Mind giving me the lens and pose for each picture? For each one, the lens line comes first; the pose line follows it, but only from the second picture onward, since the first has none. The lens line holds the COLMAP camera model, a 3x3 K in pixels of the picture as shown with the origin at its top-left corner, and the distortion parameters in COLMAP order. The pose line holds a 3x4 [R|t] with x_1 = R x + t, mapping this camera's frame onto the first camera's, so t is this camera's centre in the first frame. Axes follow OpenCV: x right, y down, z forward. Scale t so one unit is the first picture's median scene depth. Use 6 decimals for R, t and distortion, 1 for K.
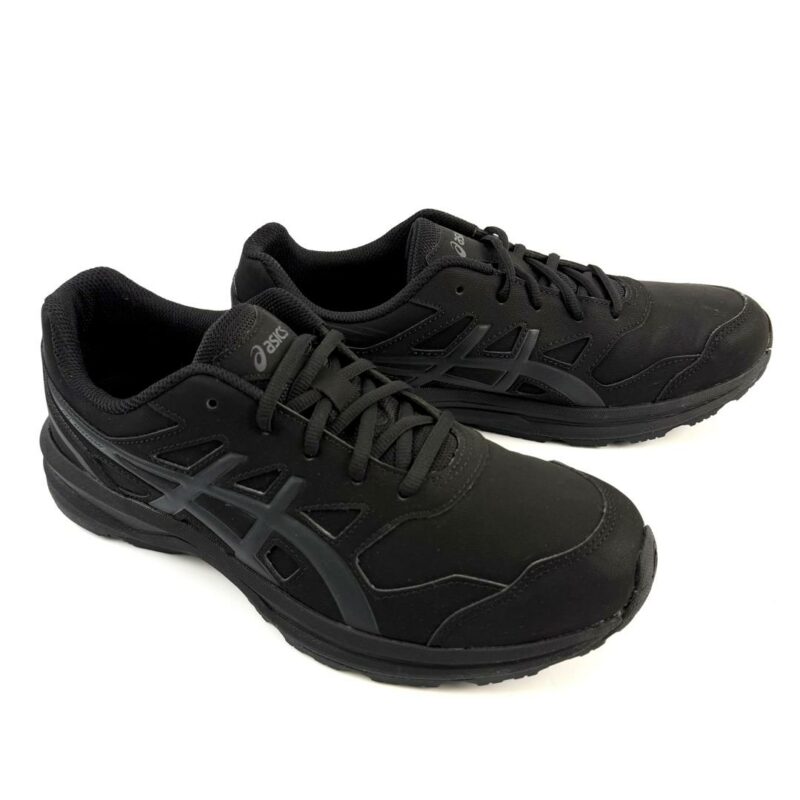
lens RADIAL K [[736.6, 0, 400.0], [0, 736.6, 400.0], [0, 0, 1]] dist [0.184856, -0.438571]
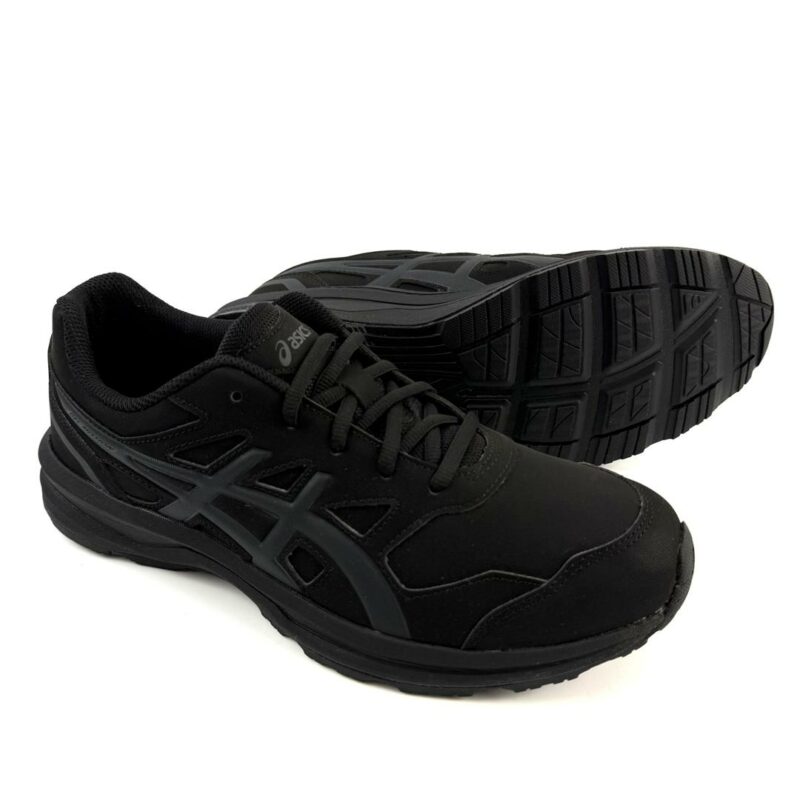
lens RADIAL K [[736.6, 0, 400.0], [0, 736.6, 400.0], [0, 0, 1]] dist [0.184856, -0.438571]
pose [[0.998814, 0.004807, 0.048455, -0.085428], [0.000245, 0.994607, -0.103711, 0.108800], [-0.048693, 0.103599, 0.993426, 0.028036]]
